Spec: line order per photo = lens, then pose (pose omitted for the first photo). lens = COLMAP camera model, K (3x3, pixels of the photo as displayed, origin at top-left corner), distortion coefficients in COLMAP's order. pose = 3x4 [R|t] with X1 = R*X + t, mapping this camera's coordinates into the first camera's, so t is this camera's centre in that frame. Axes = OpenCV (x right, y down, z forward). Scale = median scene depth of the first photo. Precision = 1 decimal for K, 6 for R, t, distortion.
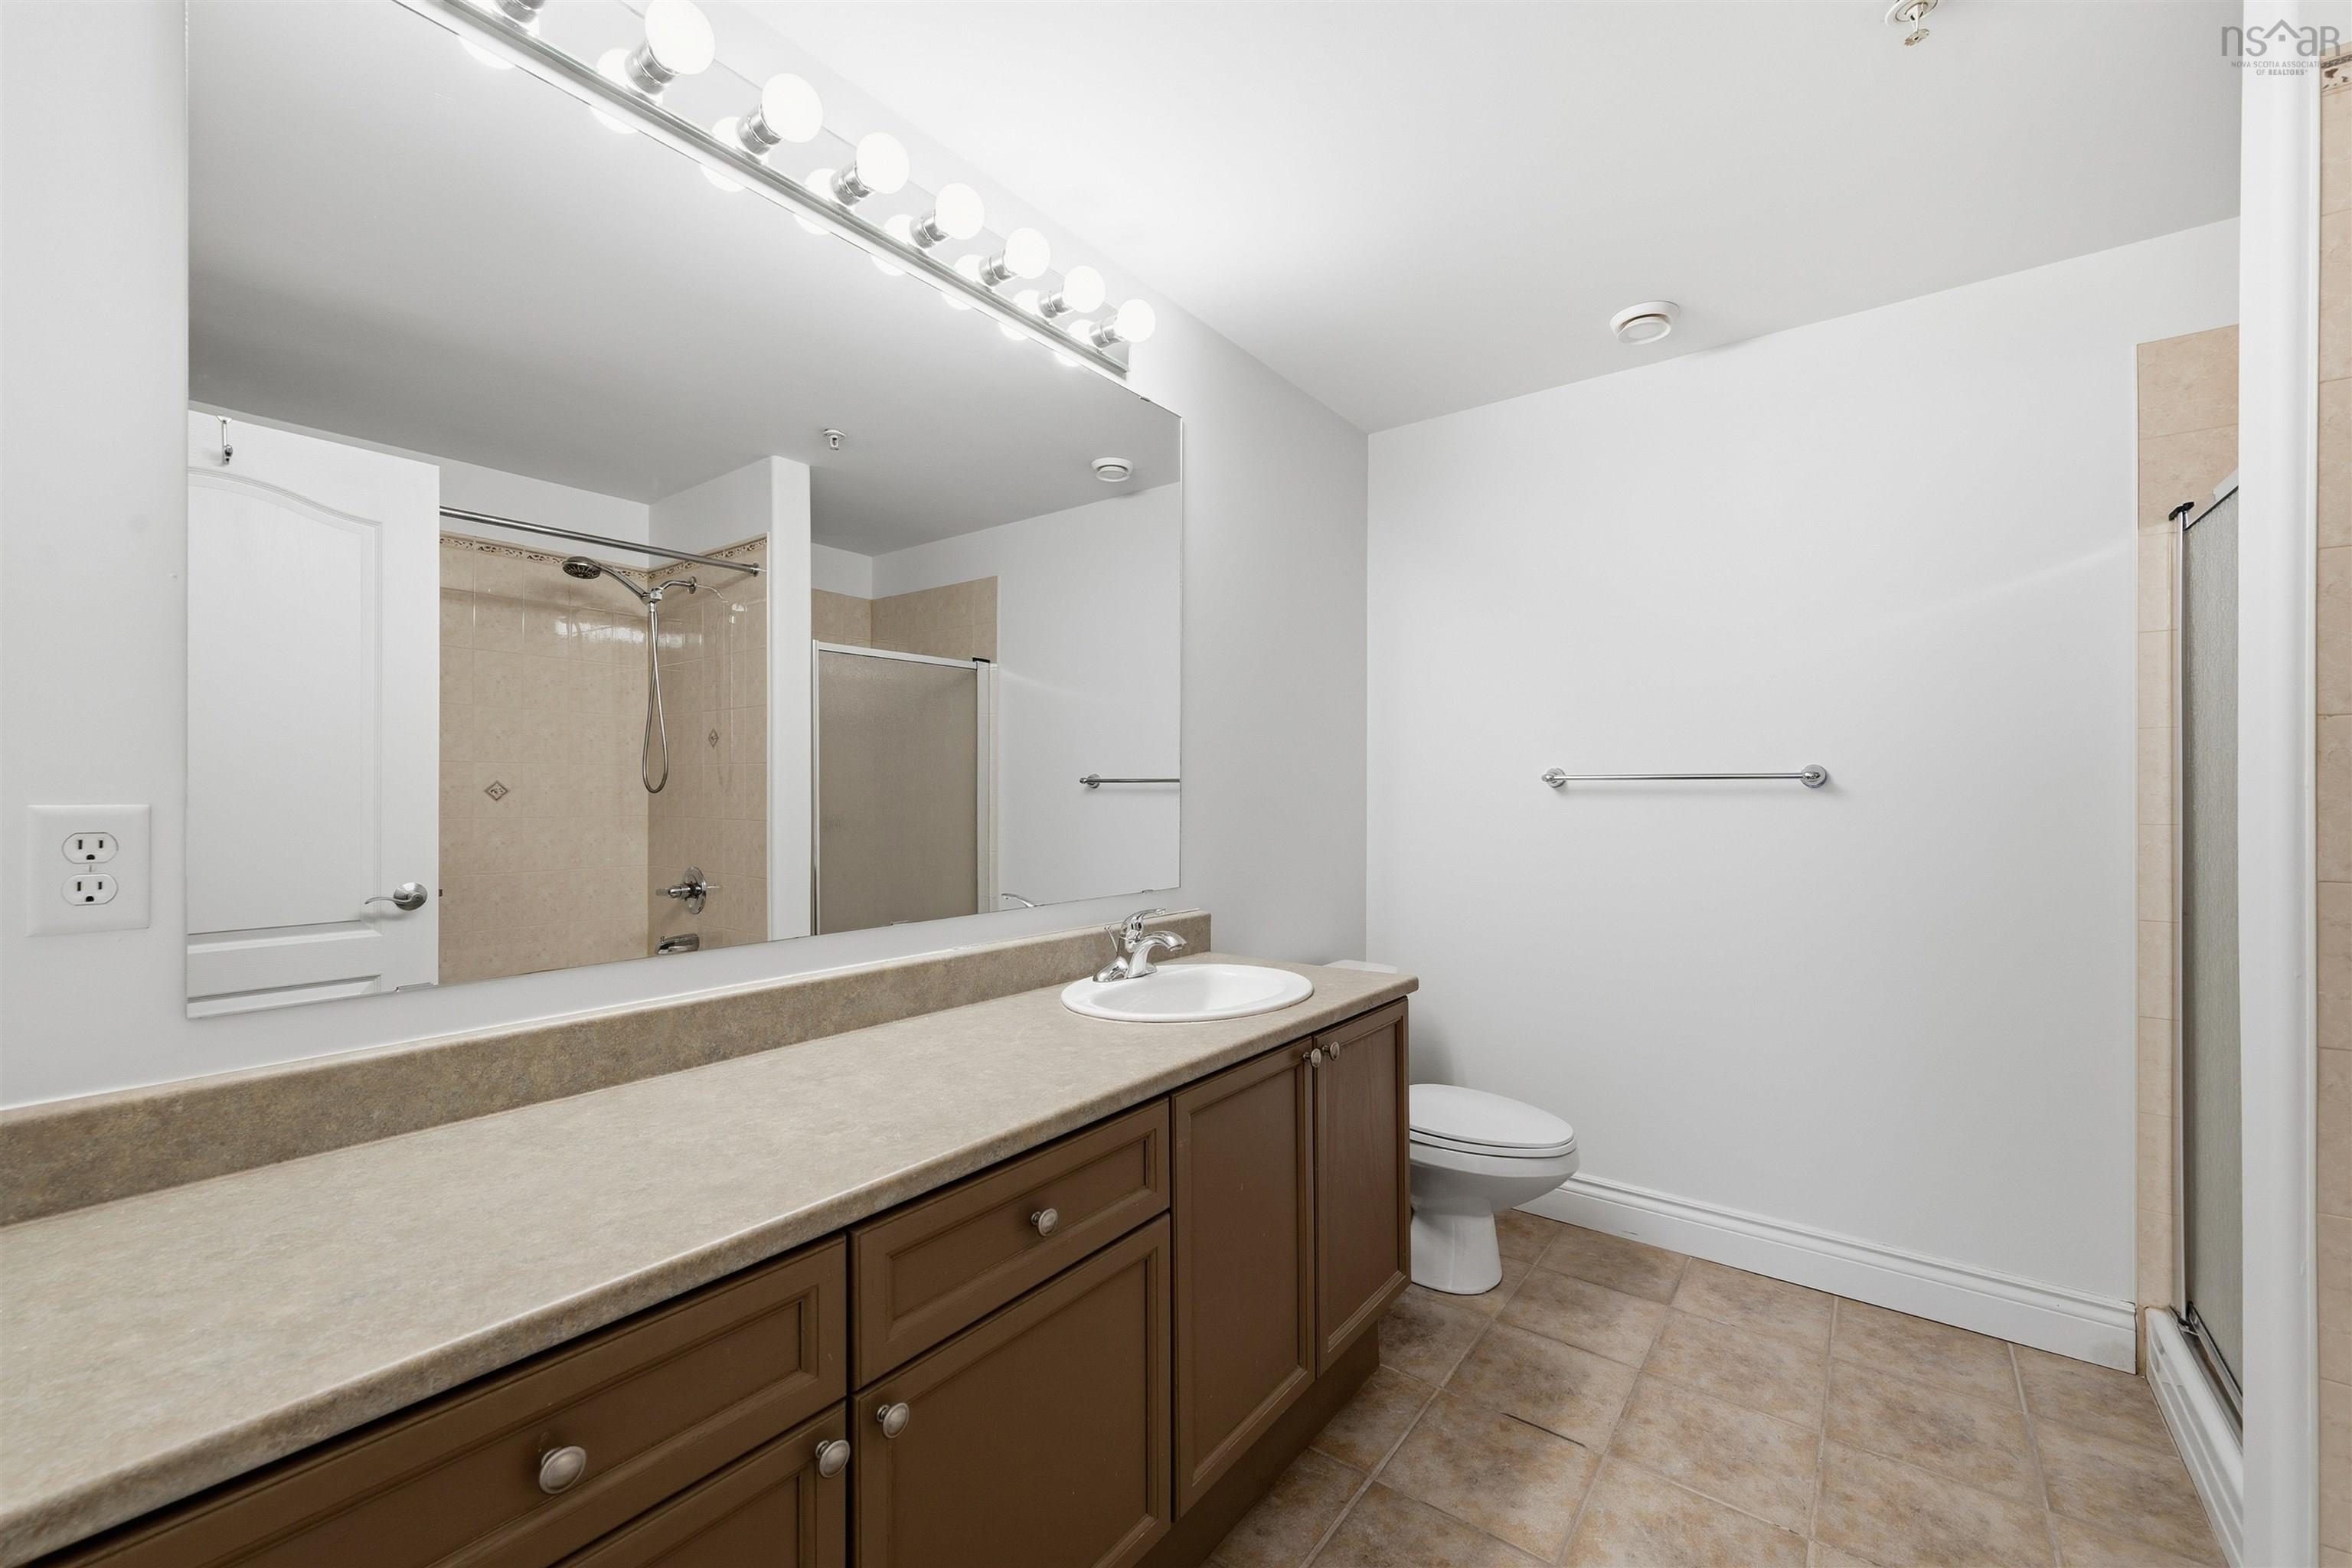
lens RADIAL K [[934.8, 0, 1176.0], [0, 934.8, 784.0], [0, 0, 1]] dist [0.000663, 0.000637]
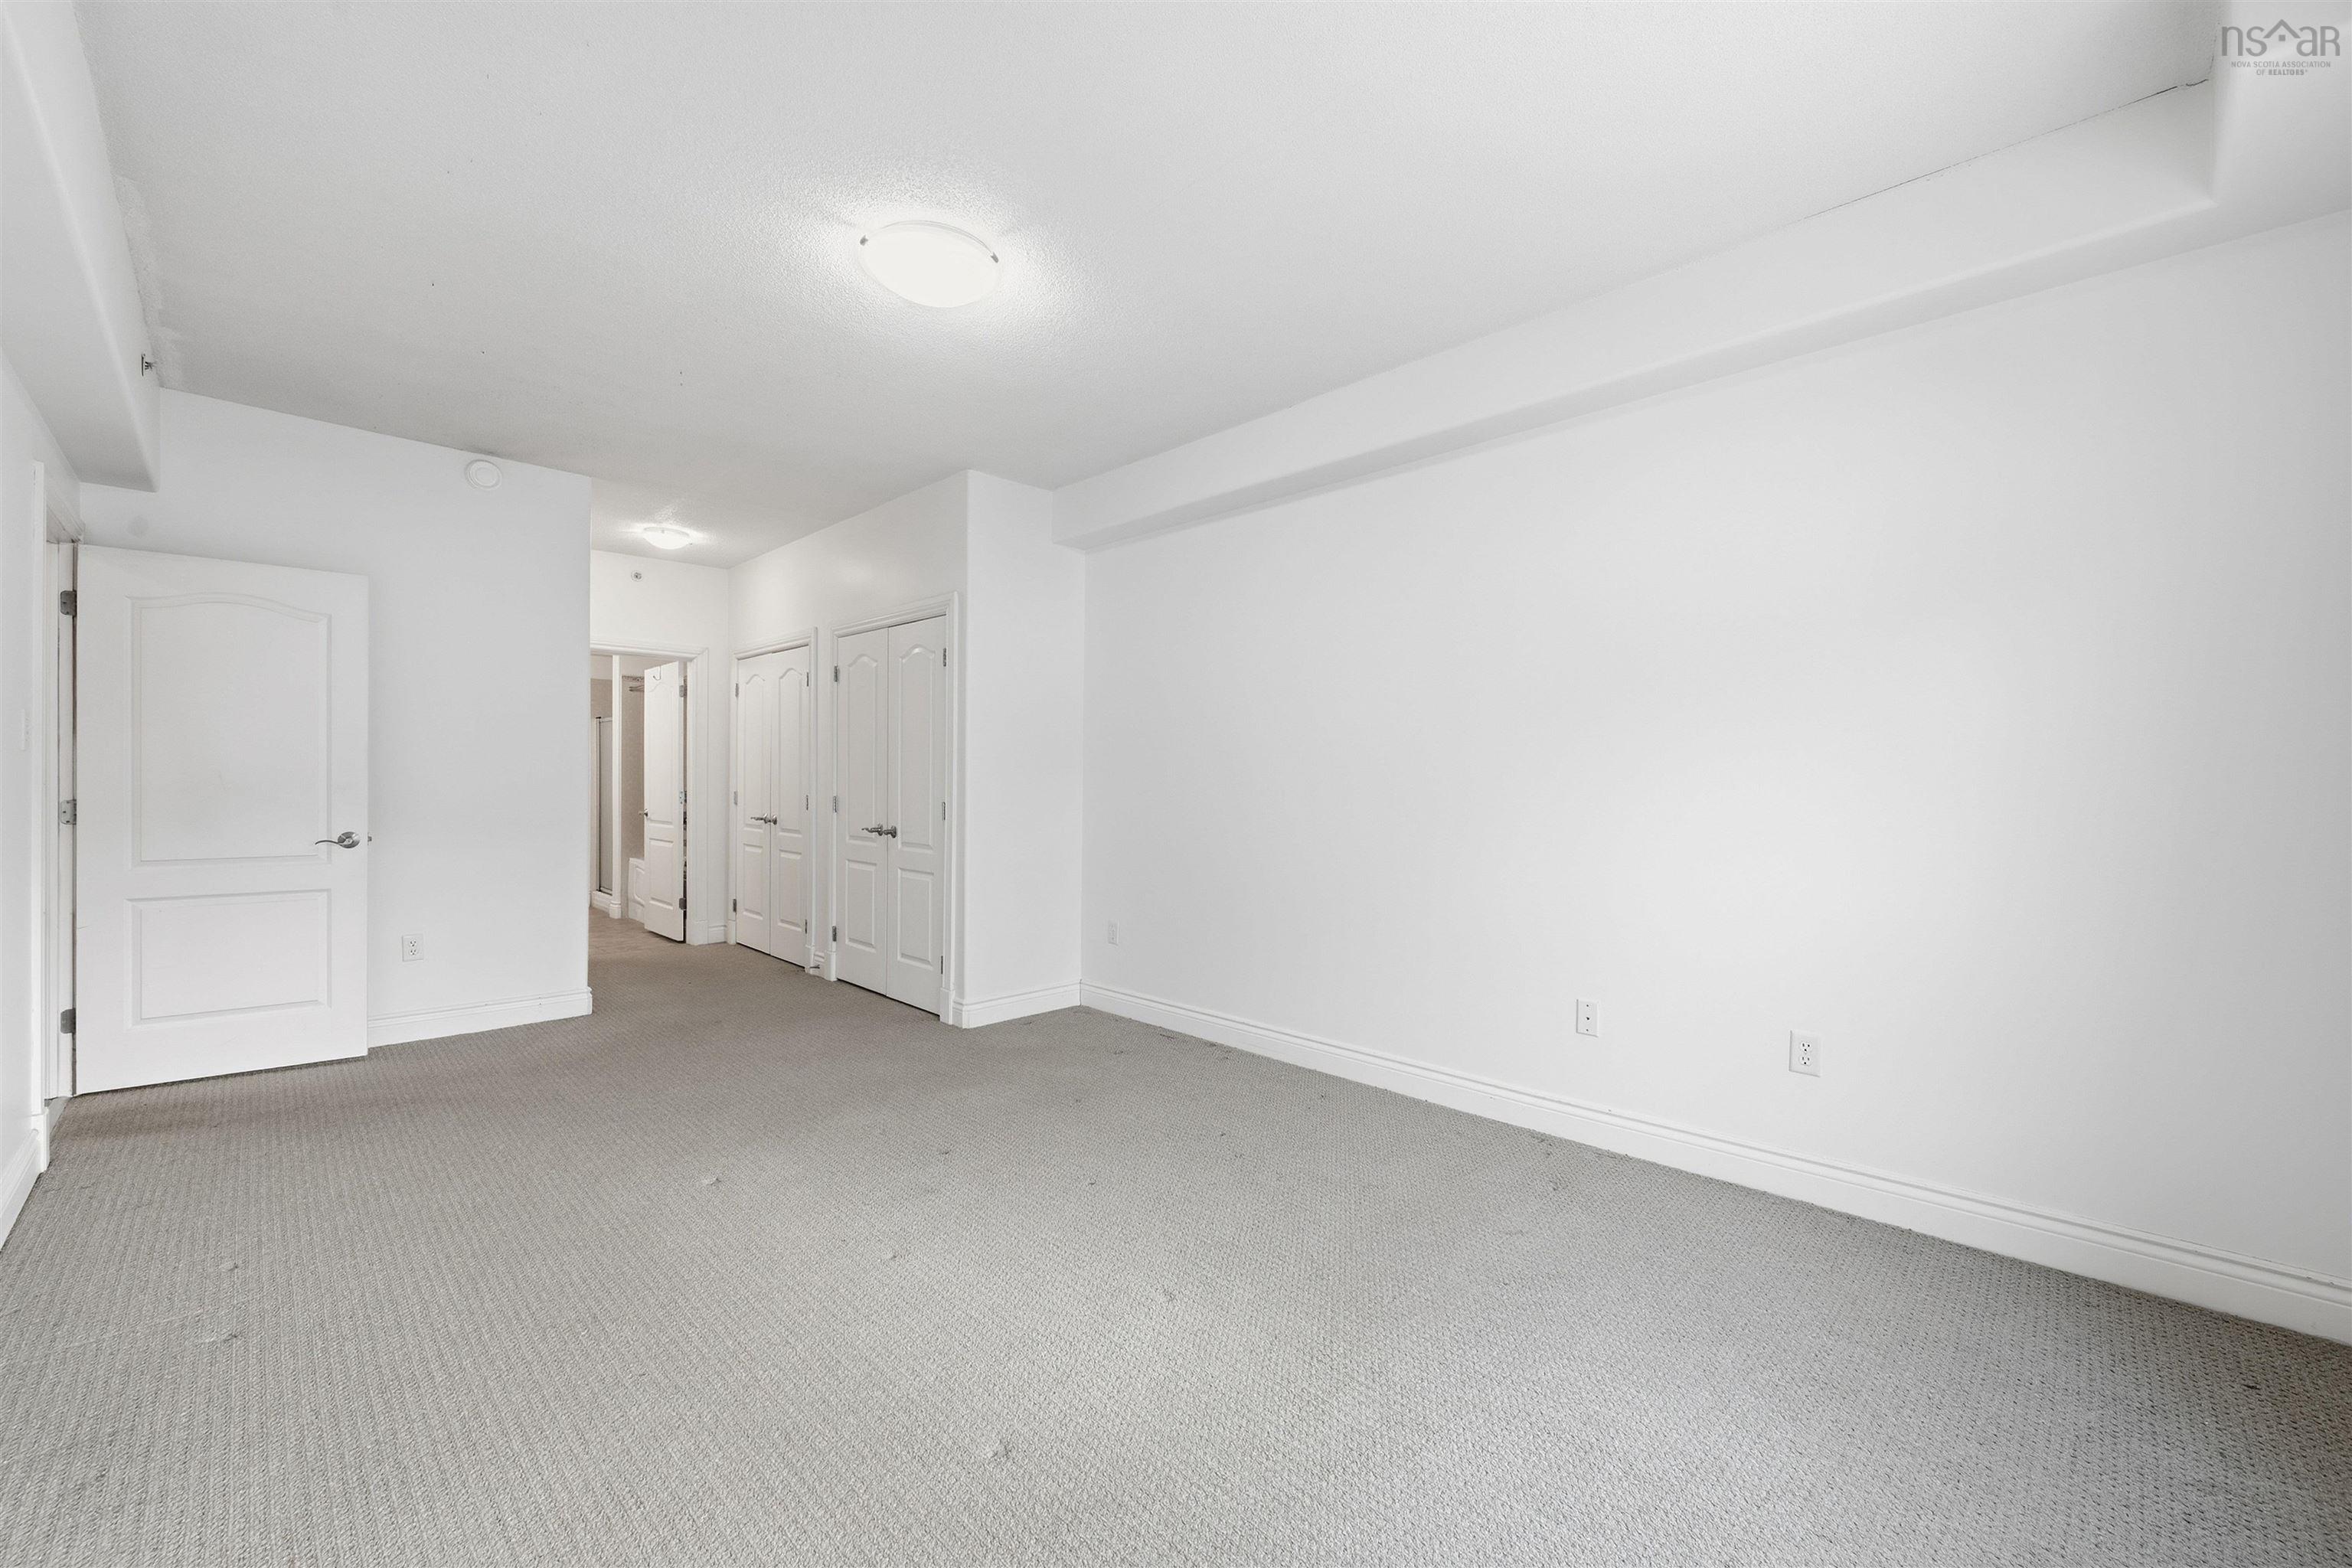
lens RADIAL K [[947.5, 0, 1177.9], [0, 947.5, 777.8], [0, 0, 1]] dist [0.000350, 0.000223]
pose [[0.139285, -0.002923, 0.990248, -3.209281], [-0.008721, 0.999953, 0.004178, -0.034305], [-0.990214, -0.009218, 0.139253, -2.521230]]
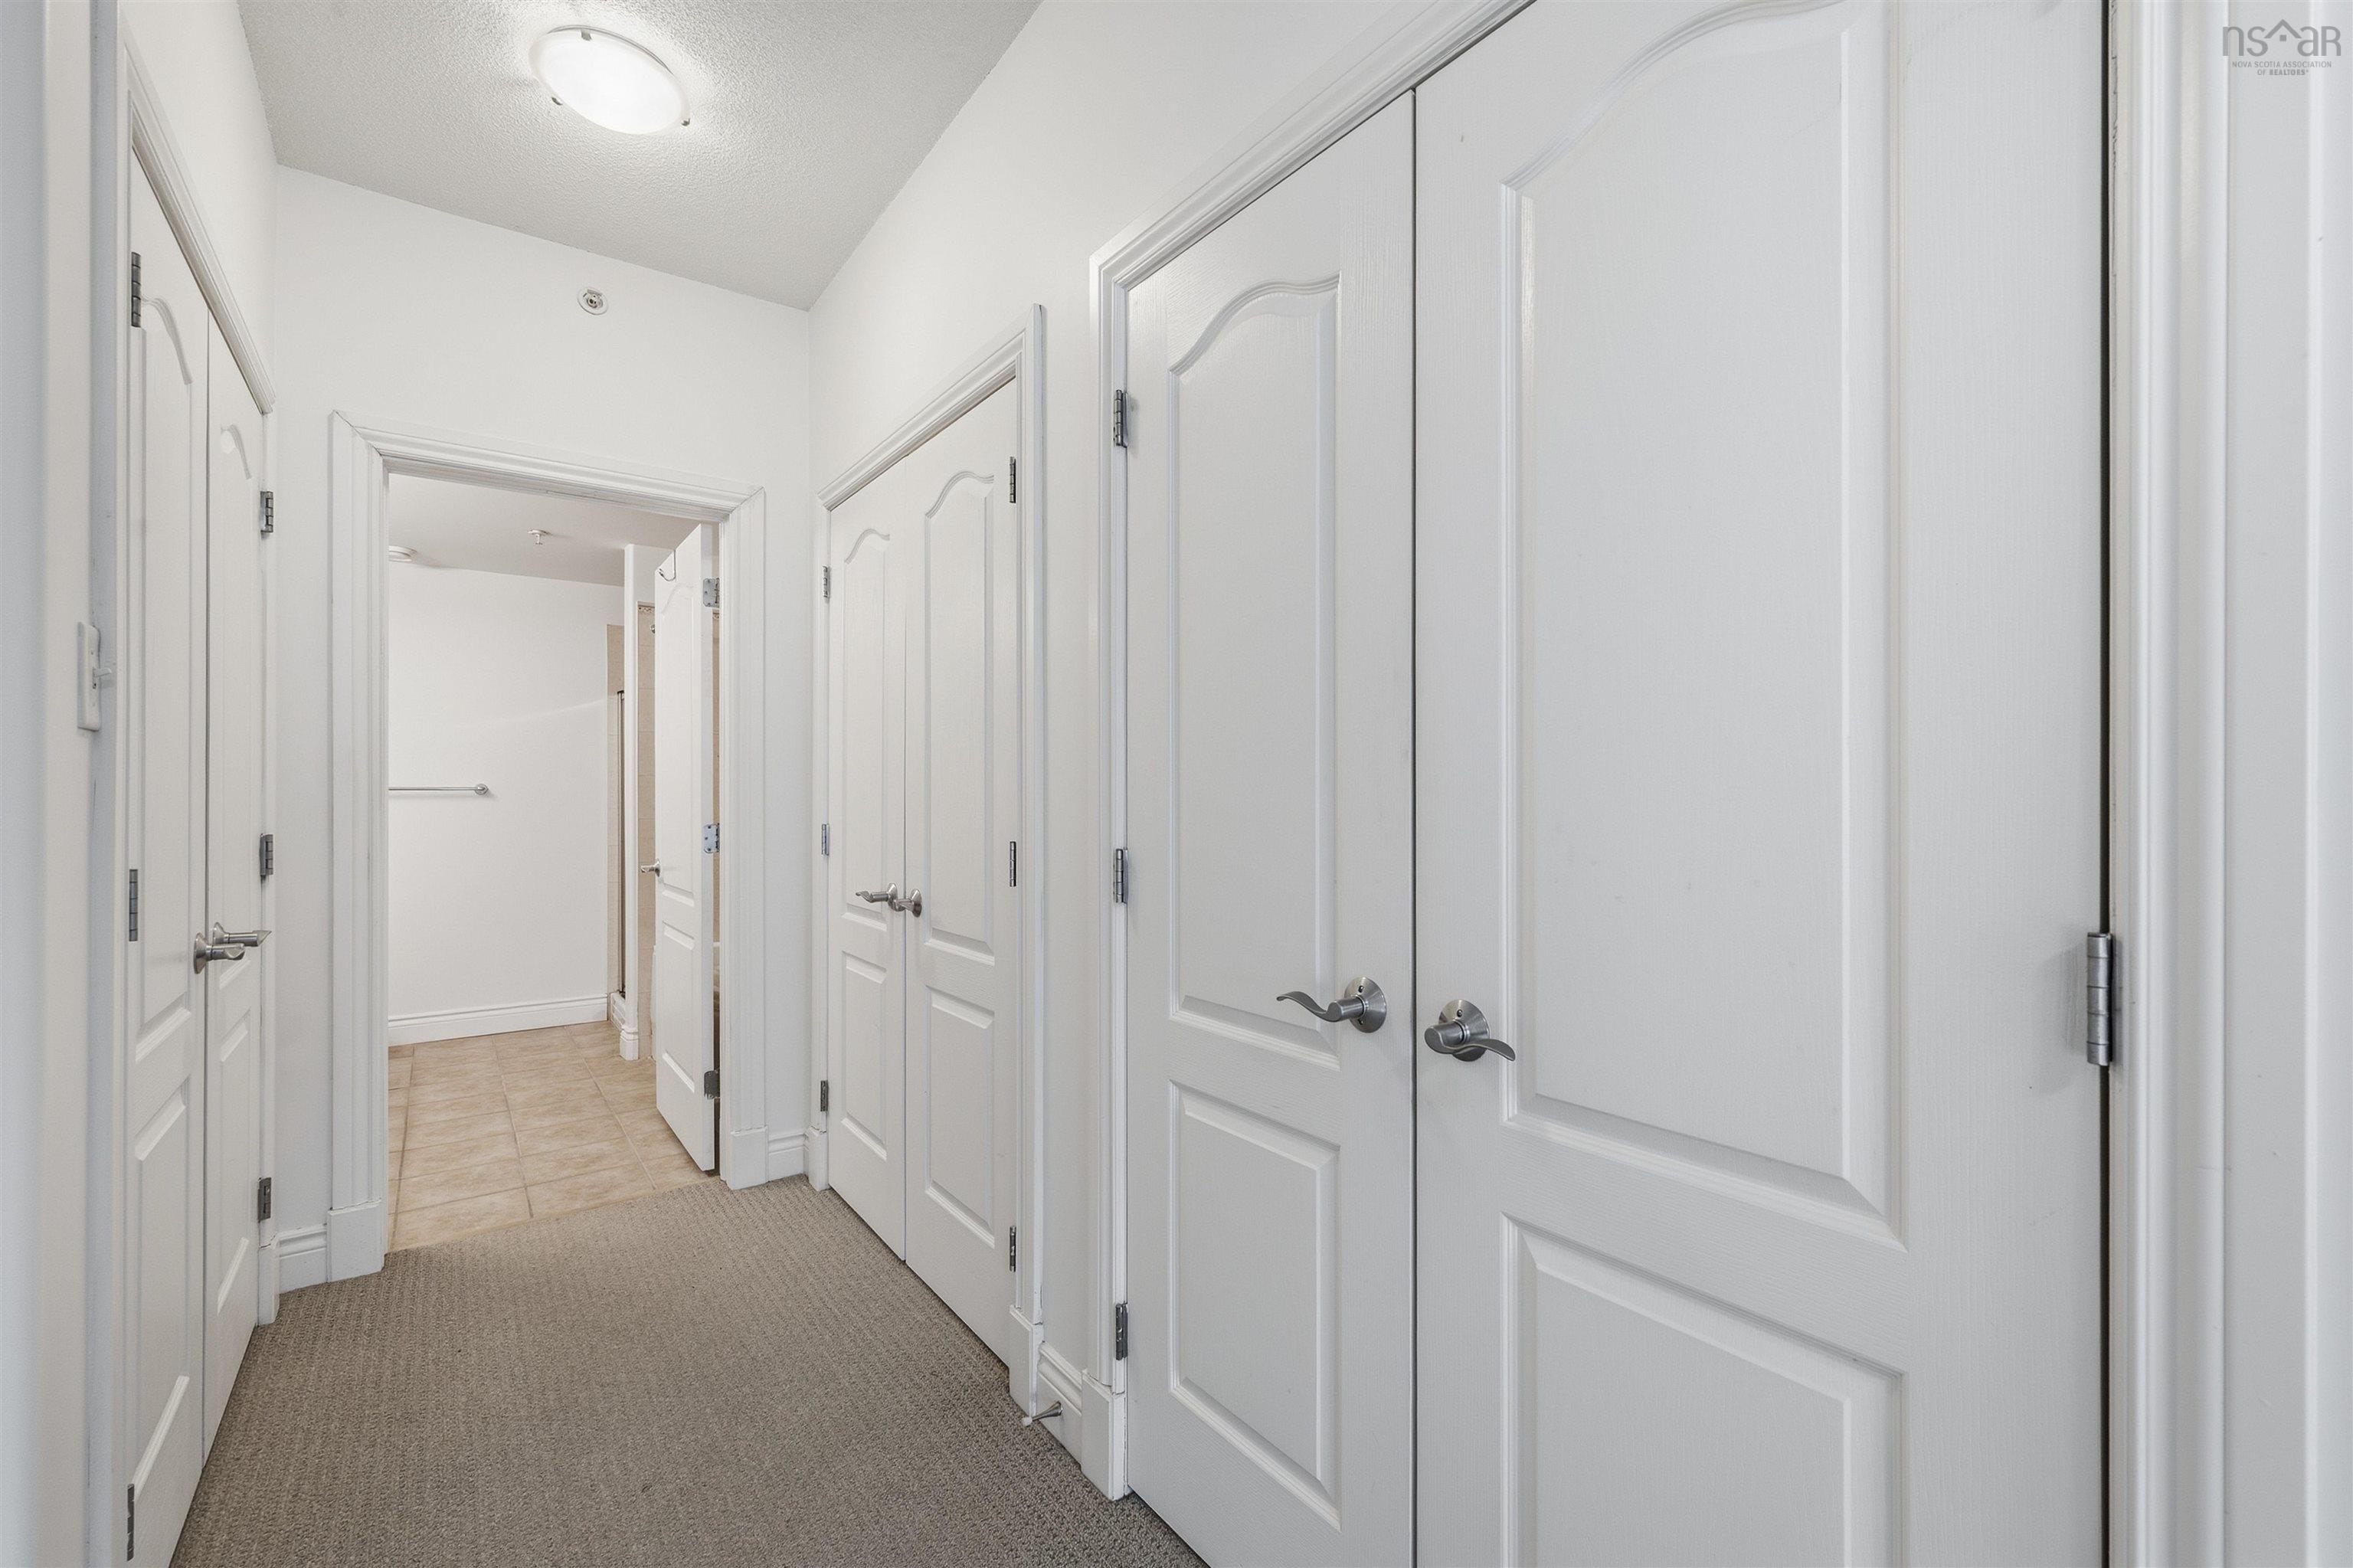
lens RADIAL K [[992.2, 0, 1180.5], [0, 992.2, 792.2], [0, 0, 1]] dist [0.001761, 0.000052]
pose [[0.272115, 0.000947, 0.962264, -1.231503], [-0.001803, 0.999998, -0.000475, -0.003901], [-0.962263, -0.001605, 0.272116, -1.322351]]
